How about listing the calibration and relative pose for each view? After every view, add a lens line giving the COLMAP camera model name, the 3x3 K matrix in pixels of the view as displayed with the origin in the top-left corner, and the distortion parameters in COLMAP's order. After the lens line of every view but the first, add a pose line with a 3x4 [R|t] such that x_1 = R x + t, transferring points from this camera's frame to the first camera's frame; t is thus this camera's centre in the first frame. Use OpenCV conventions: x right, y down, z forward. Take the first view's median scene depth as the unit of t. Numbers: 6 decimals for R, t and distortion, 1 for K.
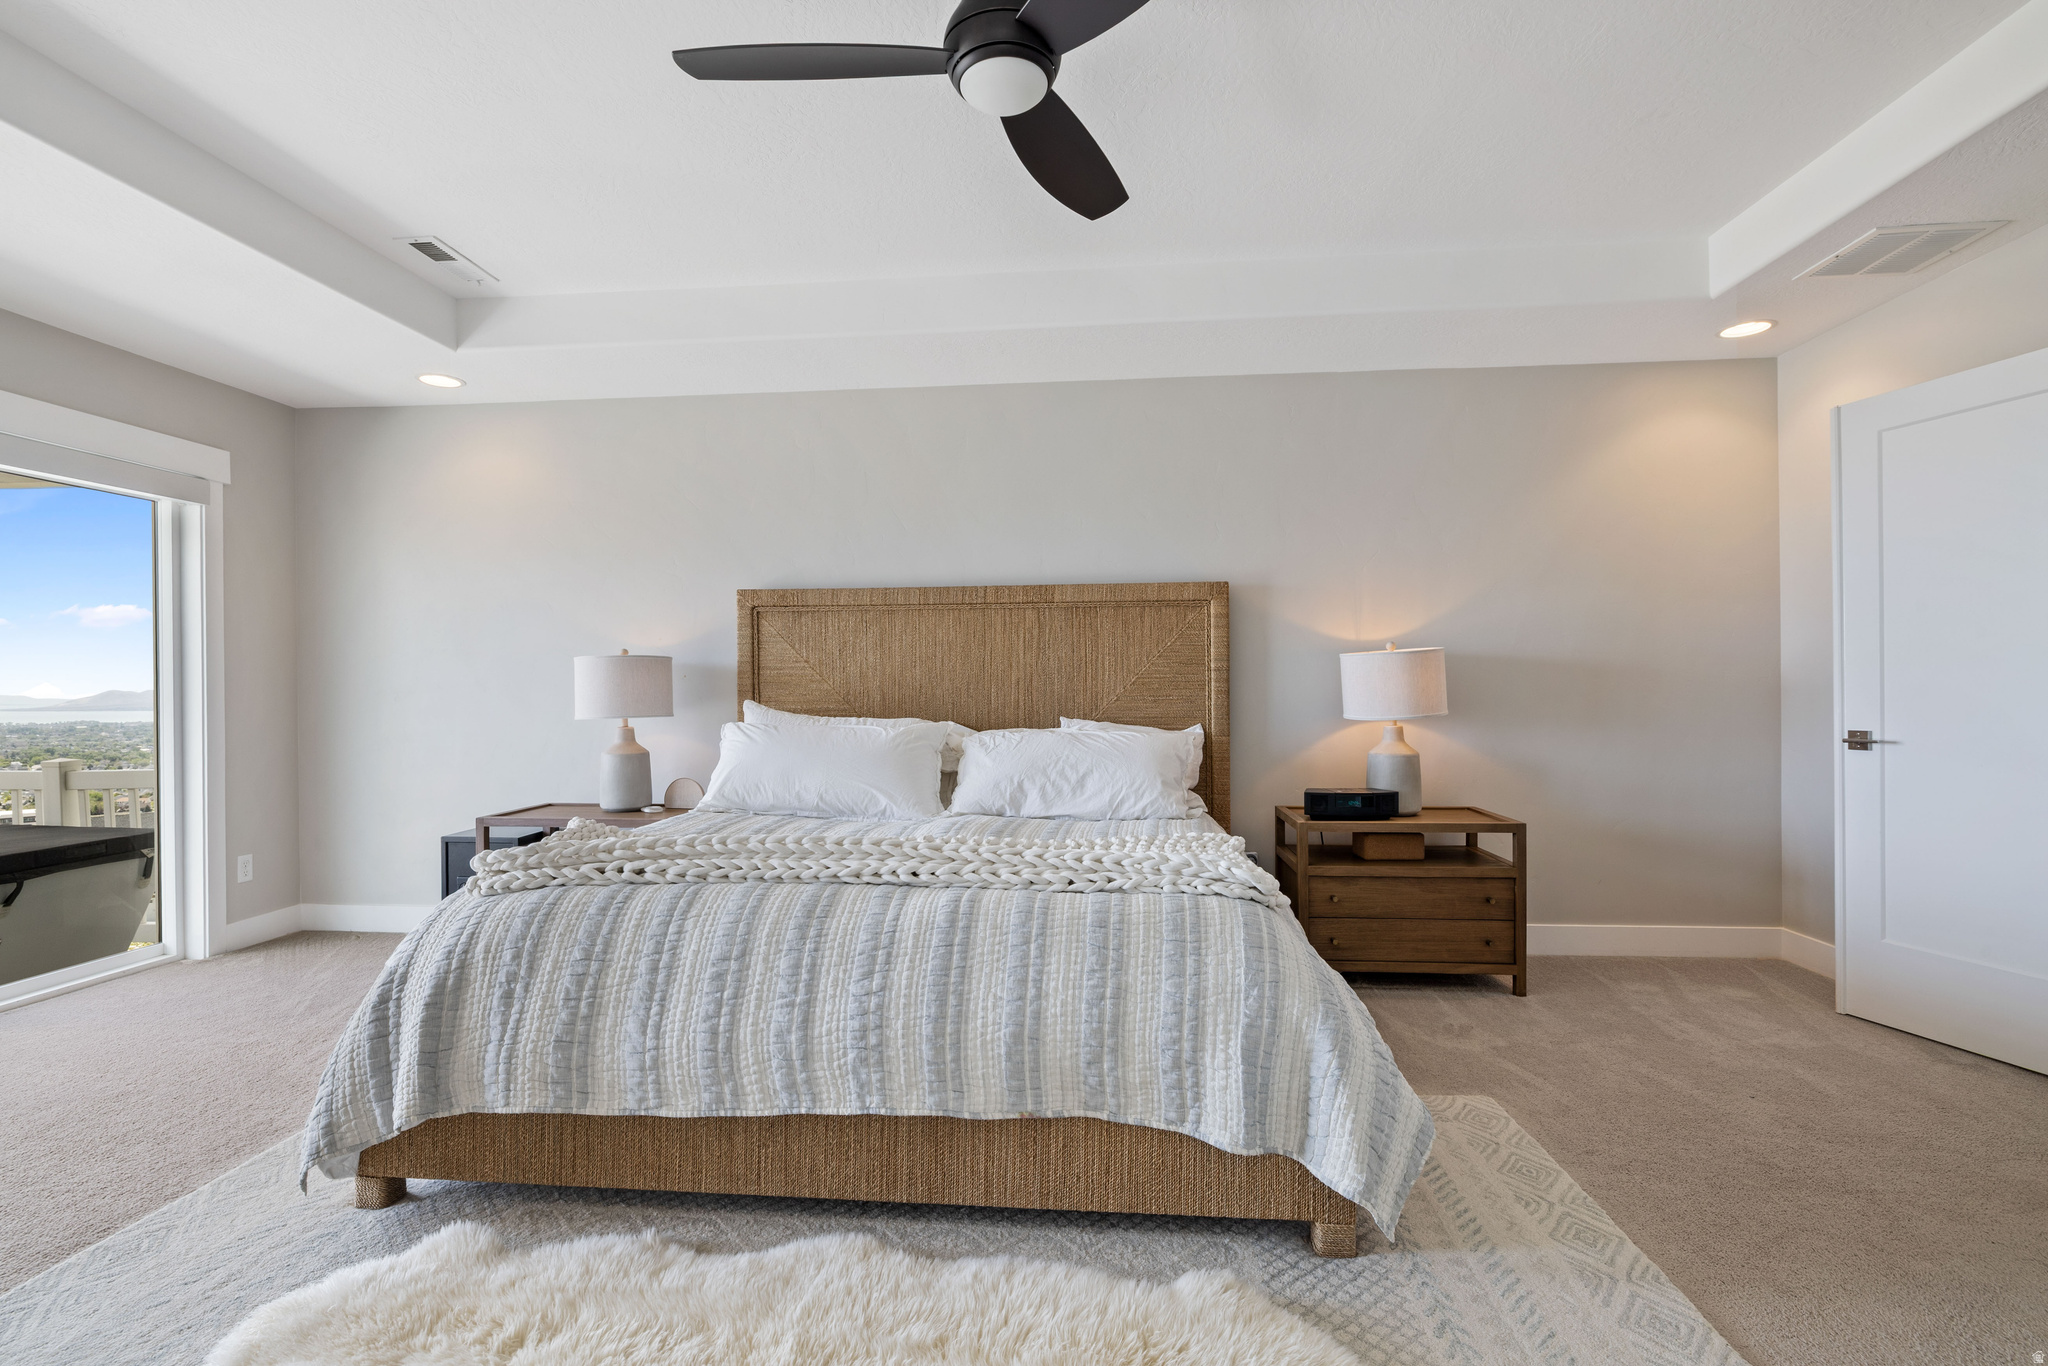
lens RADIAL K [[969.7, 0, 1020.0], [0, 969.7, 687.8], [0, 0, 1]] dist [-0.006239, -0.000097]
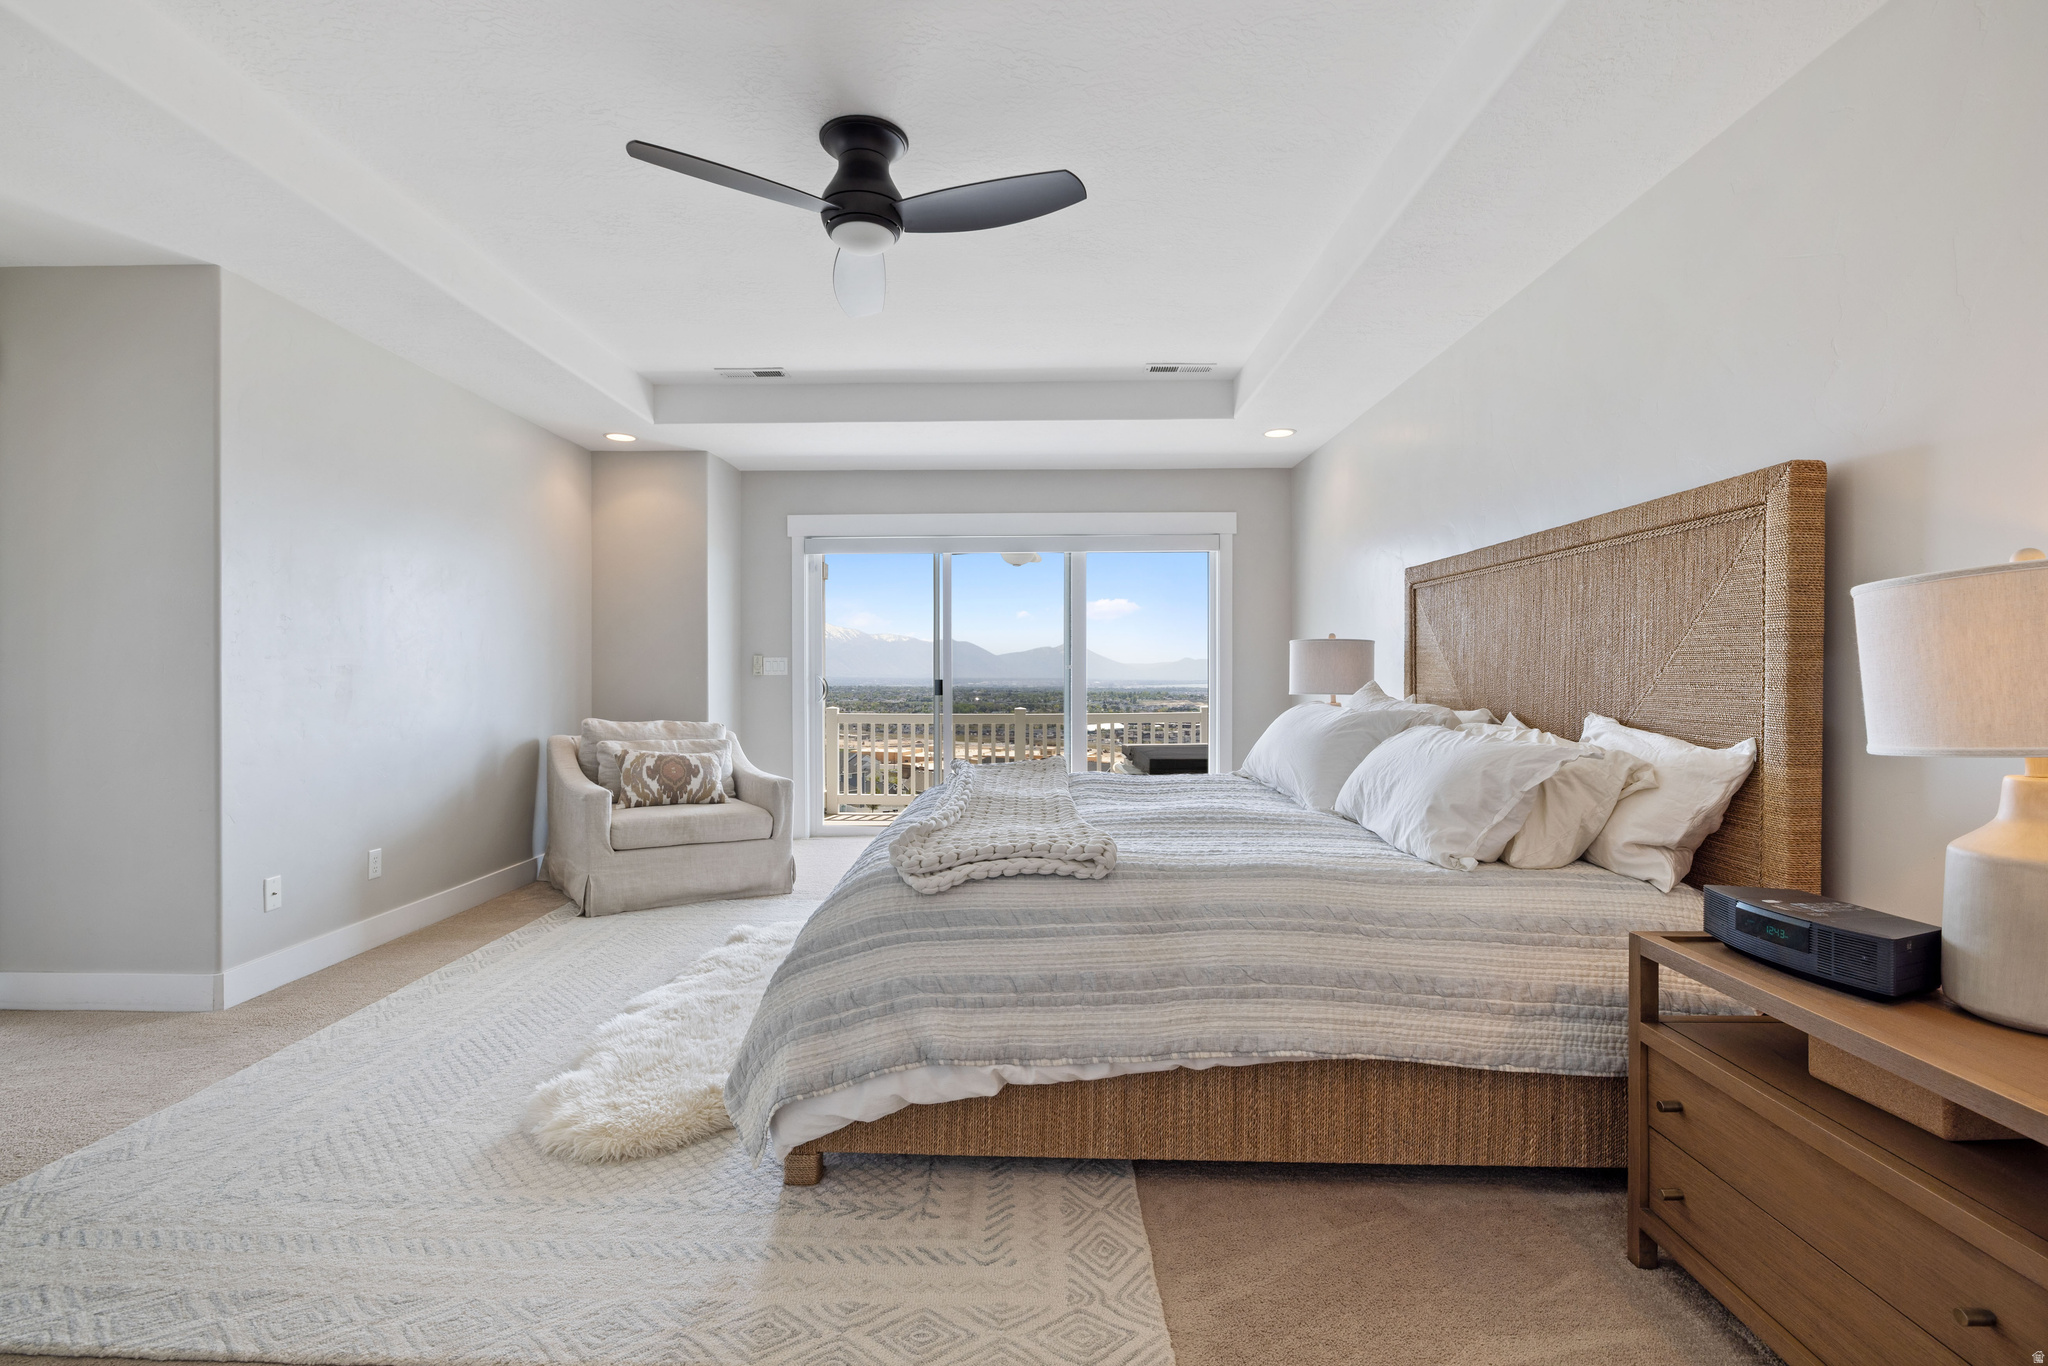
lens RADIAL K [[969.7, 0, 1017.8], [0, 969.7, 674.9], [0, 0, 1]] dist [-0.006239, -0.000097]
pose [[0.066766, 0.010512, -0.997713, 0.688202], [0.001417, 0.999942, 0.010630, -0.004170], [0.997768, -0.002124, 0.066747, 0.556659]]
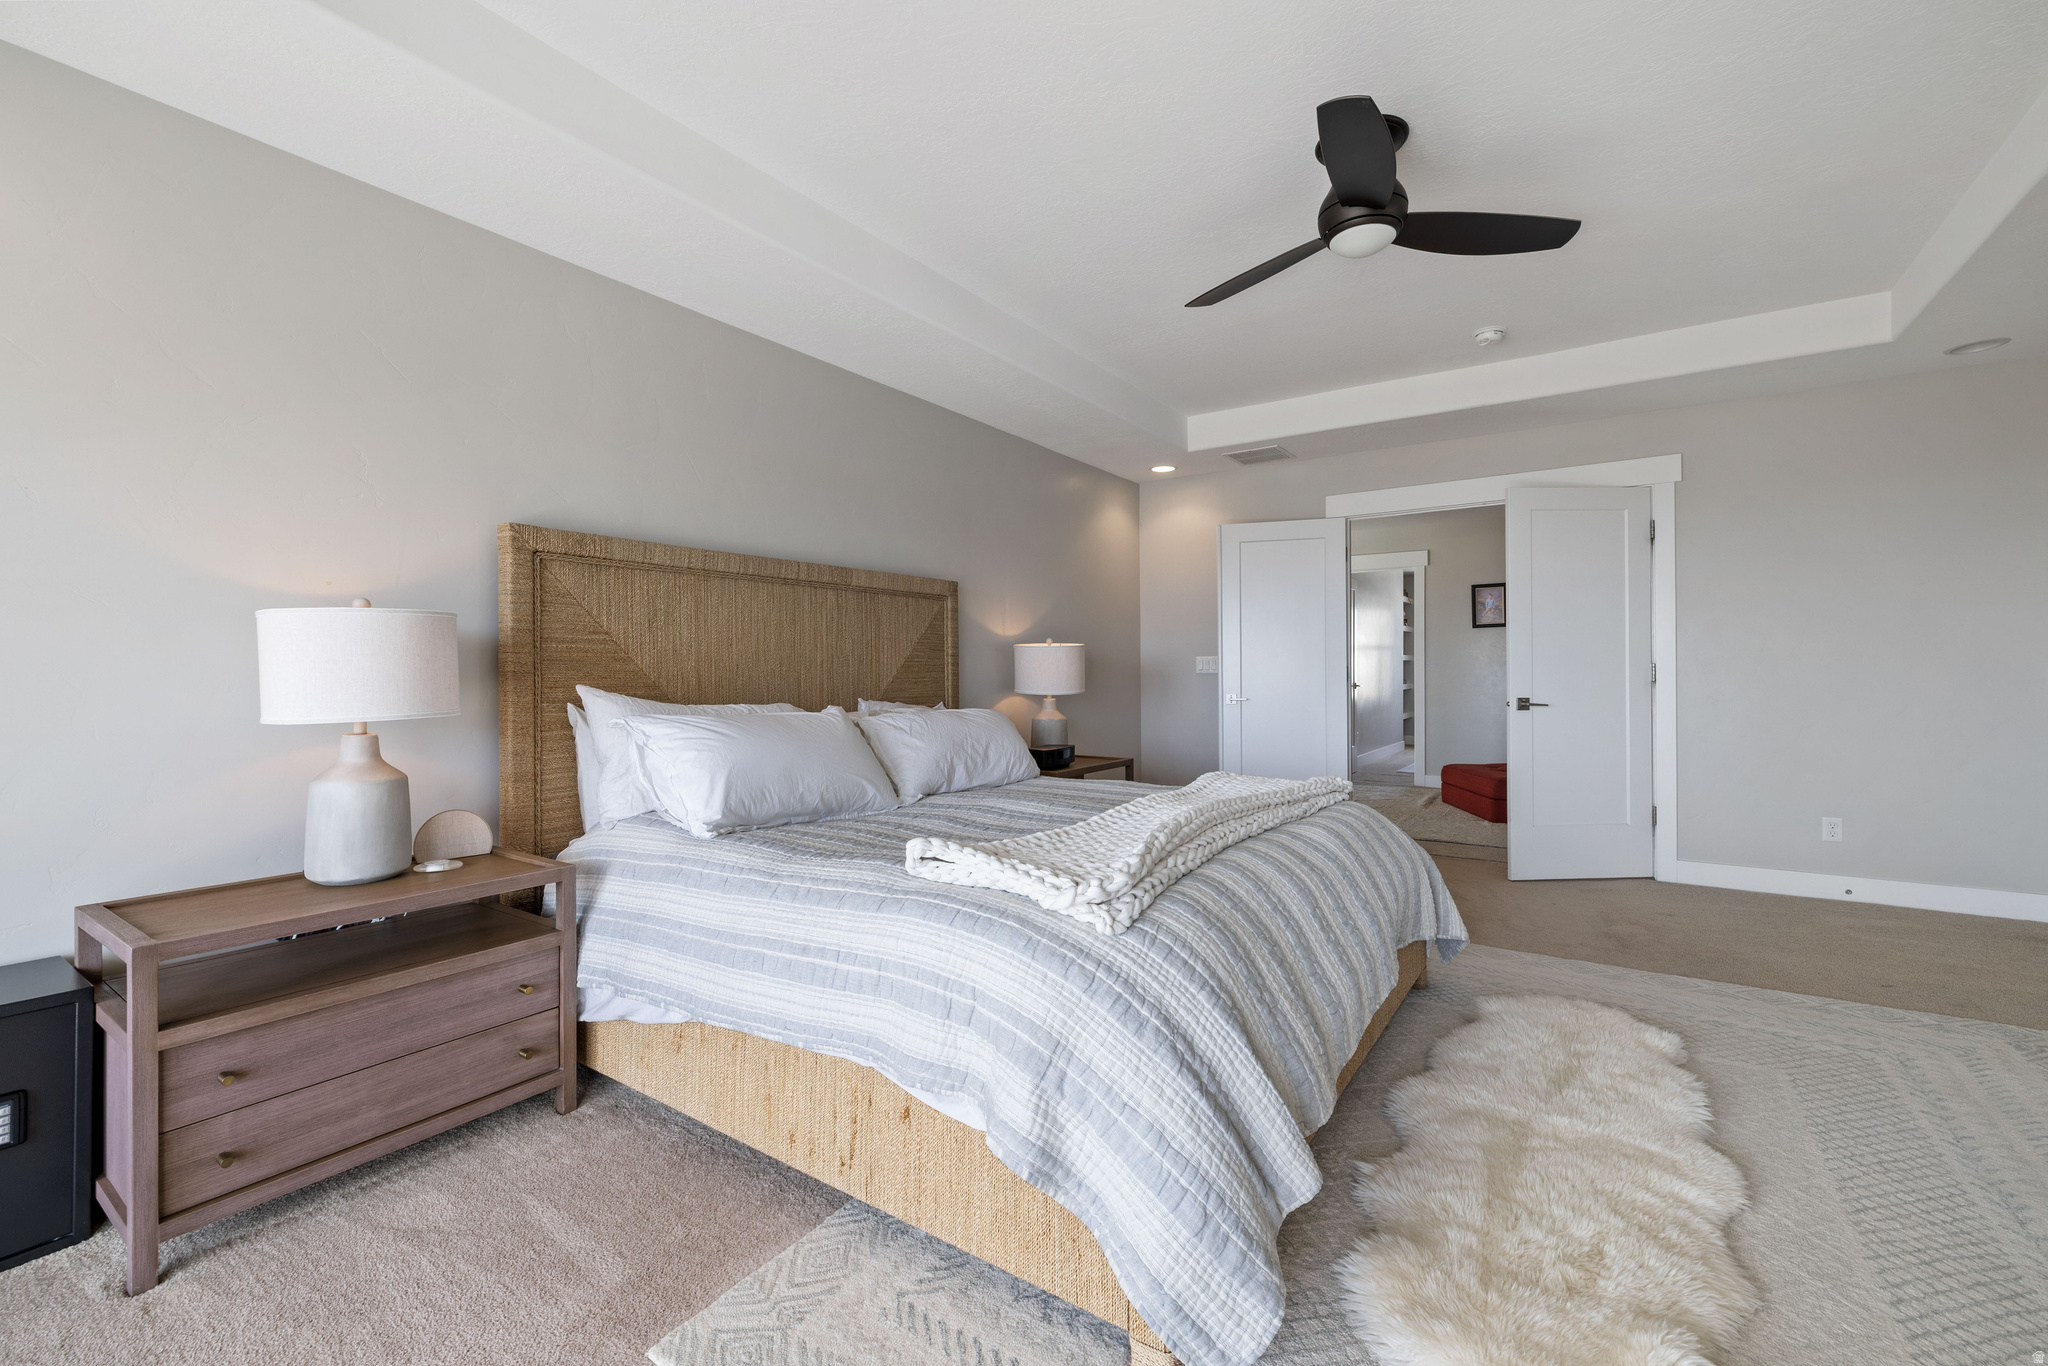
lens RADIAL K [[866.5, 0, 1026.2], [0, 866.5, 673.3], [0, 0, 1]] dist [0.000210, -0.000173]
pose [[0.491037, 0.002751, 0.871134, -0.666639], [-0.003008, 0.999994, -0.001462, 0.004489], [-0.871133, -0.001902, 0.491043, 0.399148]]
